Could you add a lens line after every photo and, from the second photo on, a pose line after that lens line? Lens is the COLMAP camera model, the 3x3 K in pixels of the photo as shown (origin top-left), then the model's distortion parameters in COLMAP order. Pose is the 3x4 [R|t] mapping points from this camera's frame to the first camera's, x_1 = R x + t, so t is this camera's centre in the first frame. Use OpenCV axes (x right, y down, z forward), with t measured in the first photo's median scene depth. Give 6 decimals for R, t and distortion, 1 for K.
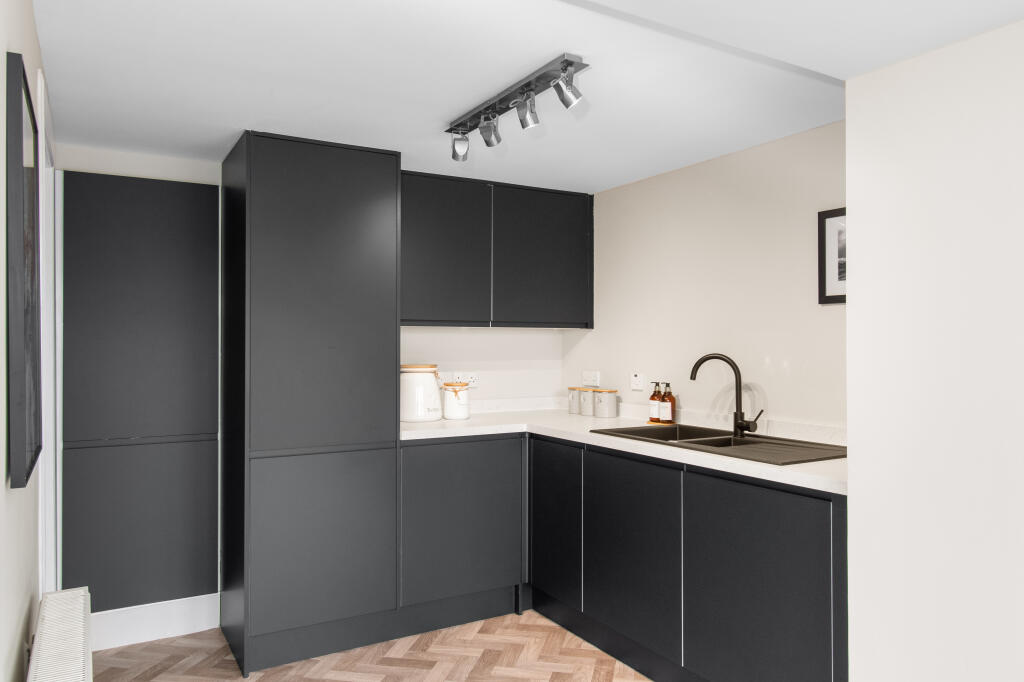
lens RADIAL K [[729.3, 0, 512.0], [0, 729.3, 341.0], [0, 0, 1]] dist [0.003175, -0.001360]
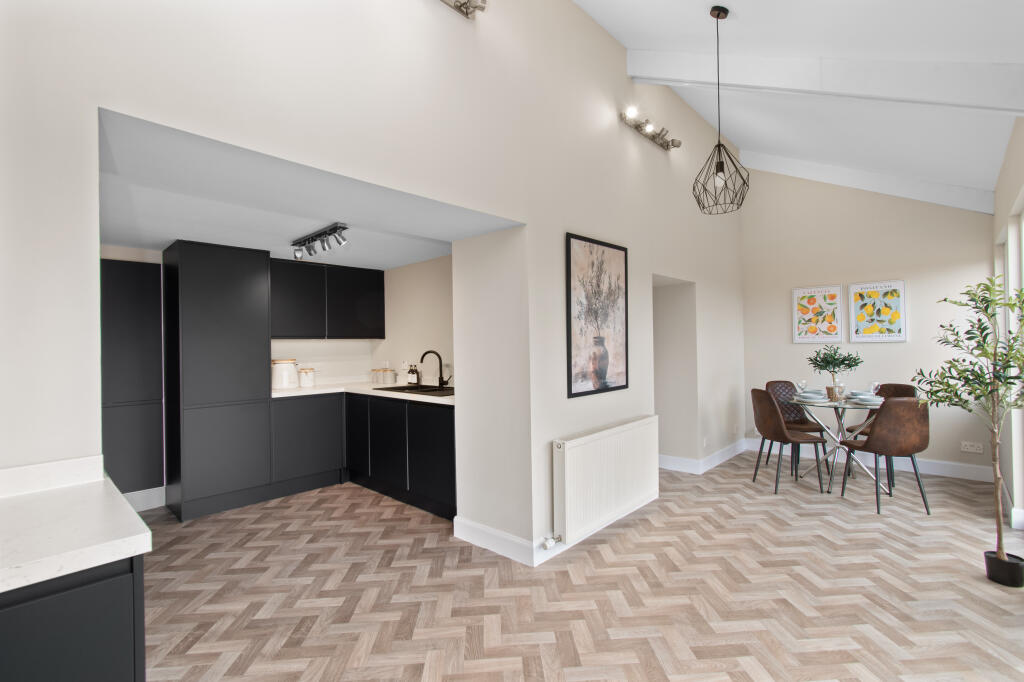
lens RADIAL K [[470.1, 0, 521.4], [0, 470.1, 342.6], [0, 0, 1]] dist [-0.000934, 0.000392]
pose [[0.960378, -0.015669, 0.278260, 0.136807], [0.016119, 0.999870, 0.000672, -0.002469], [-0.278234, 0.003839, 0.960506, -0.385458]]
